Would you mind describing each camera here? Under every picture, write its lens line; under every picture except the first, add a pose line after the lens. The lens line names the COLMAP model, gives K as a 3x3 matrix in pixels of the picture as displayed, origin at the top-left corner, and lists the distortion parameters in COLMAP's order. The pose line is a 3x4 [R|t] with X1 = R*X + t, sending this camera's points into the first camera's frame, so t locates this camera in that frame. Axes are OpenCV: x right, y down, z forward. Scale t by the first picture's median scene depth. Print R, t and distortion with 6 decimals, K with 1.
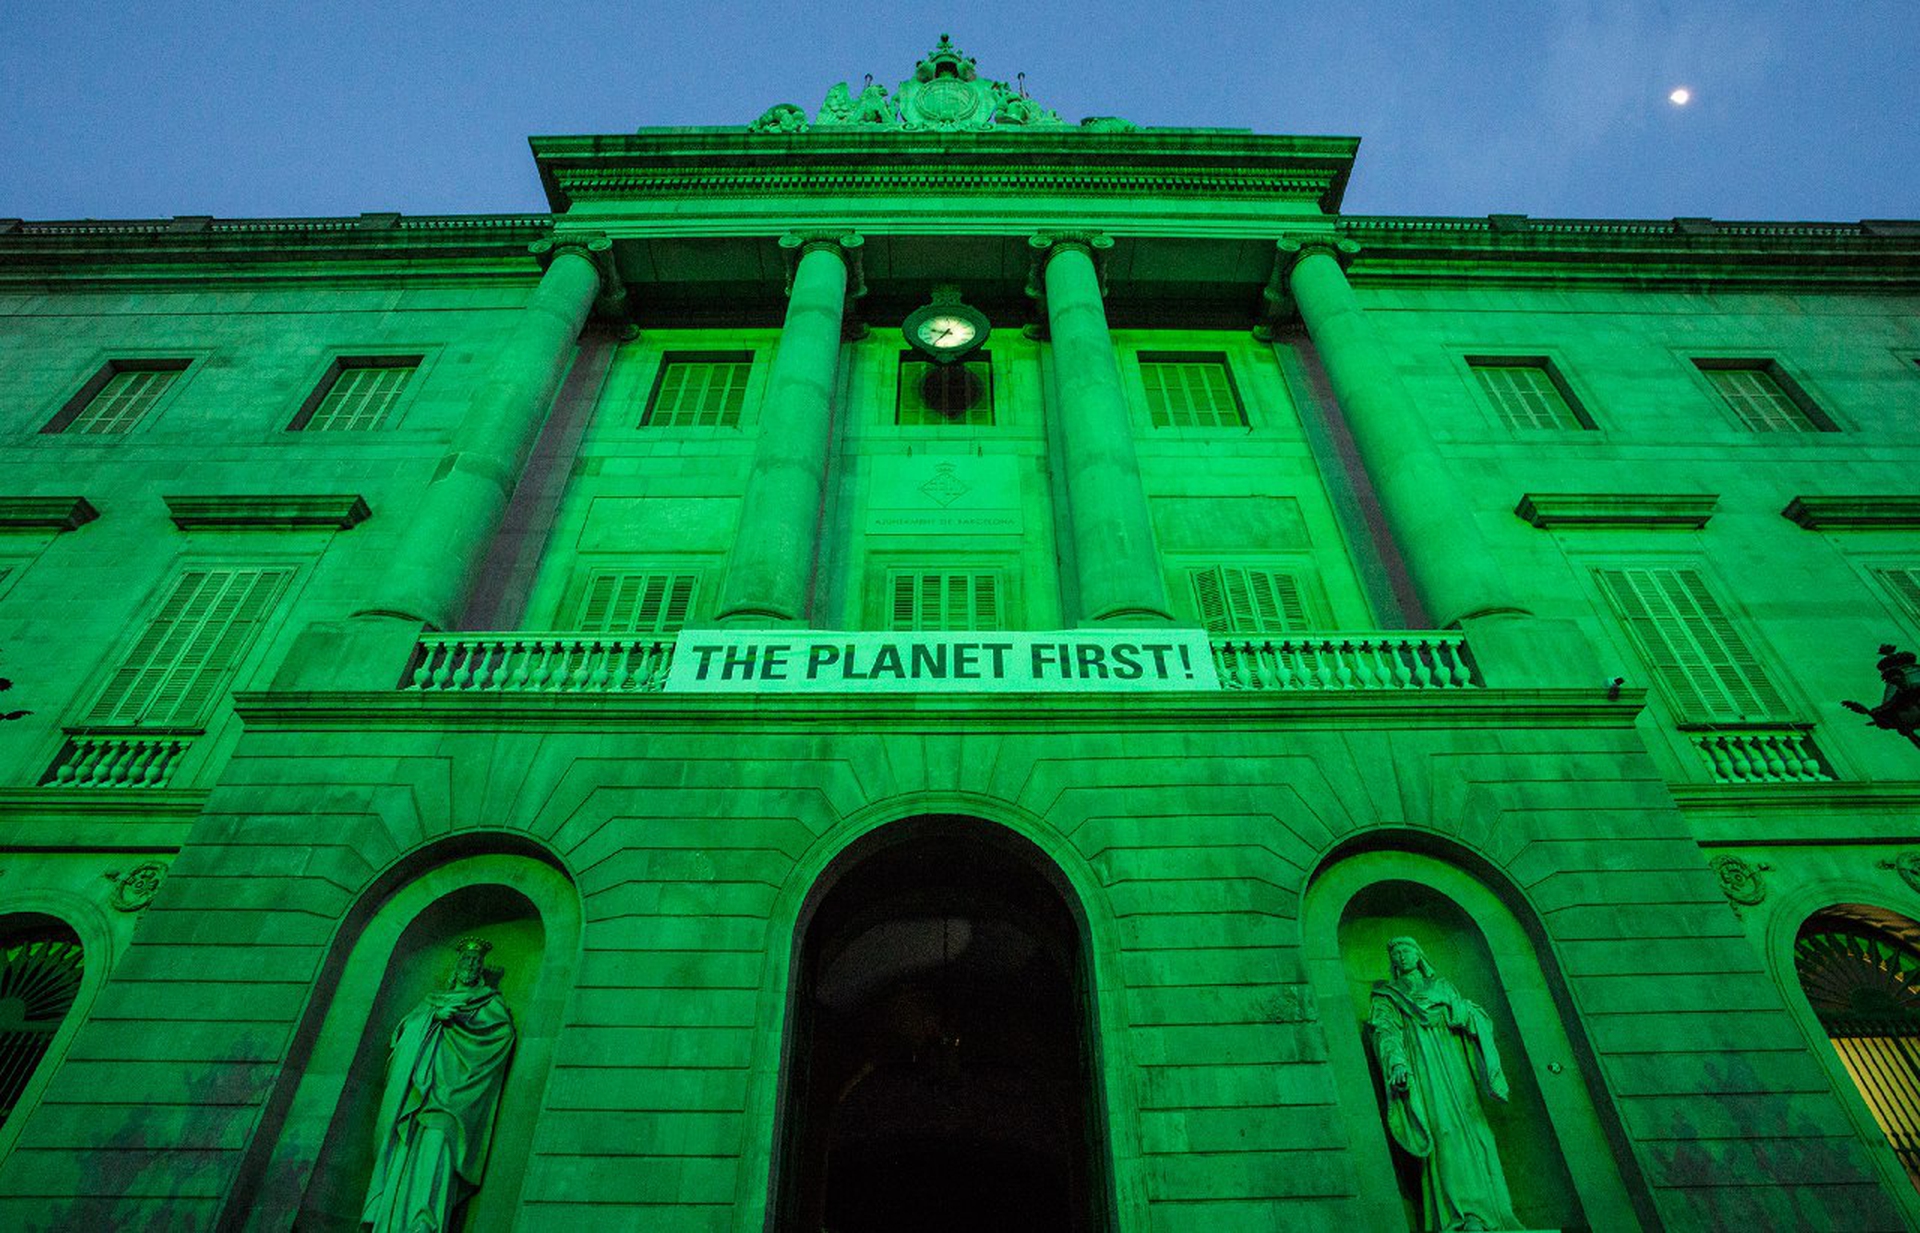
lens RADIAL K [[951.9, 0, 960.9], [0, 951.9, 629.9], [0, 0, 1]] dist [-0.050491, 0.013091]
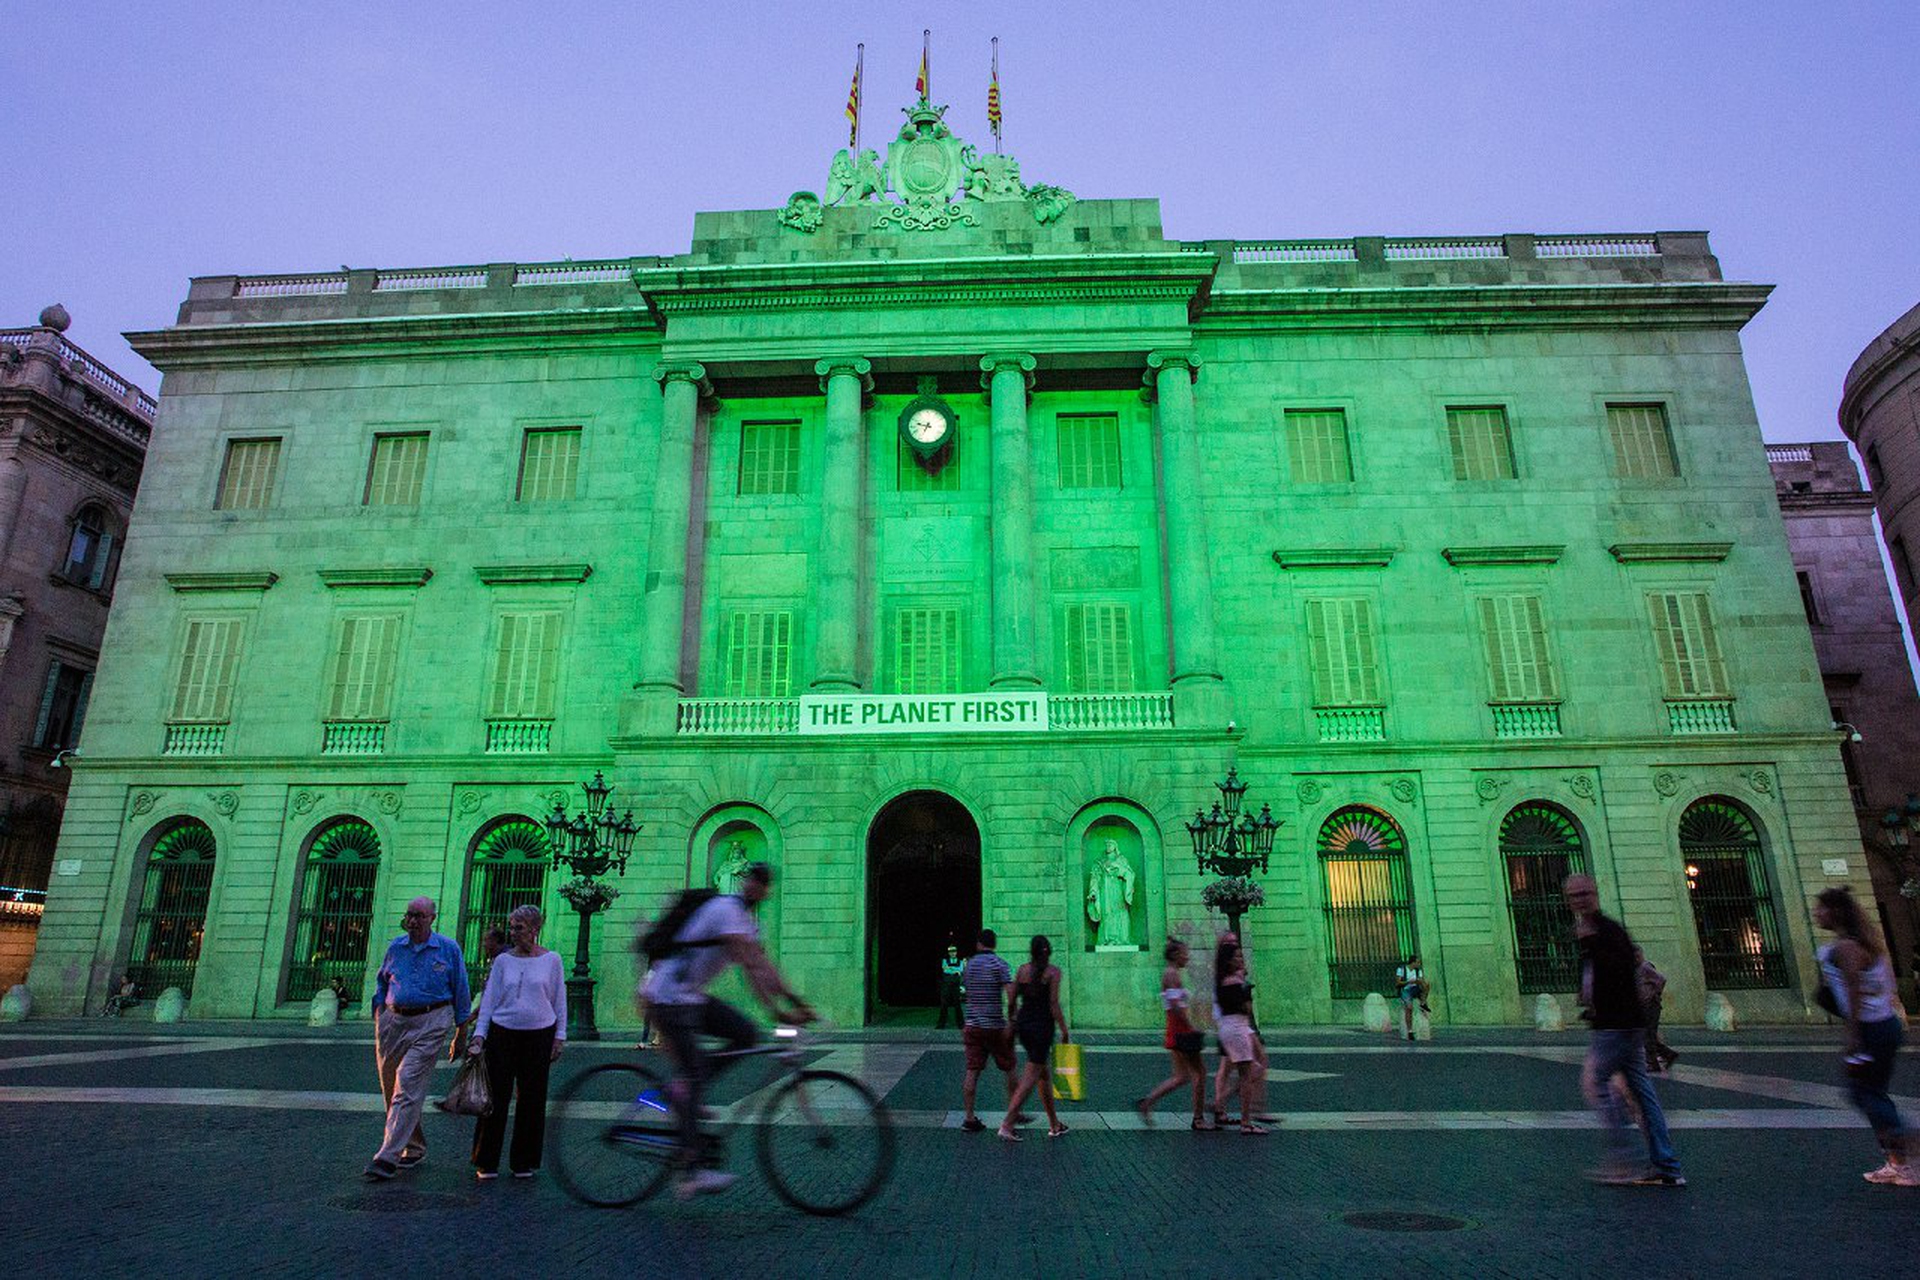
lens RADIAL K [[1122.1, 0, 956.5], [0, 1122.1, 635.7], [0, 0, 1]] dist [-0.056737, -0.004629]
pose [[0.999041, -0.013232, -0.041737, 0.150043], [0.027739, 0.928814, 0.369506, -0.967283], [0.033877, -0.370309, 0.928291, -1.182658]]
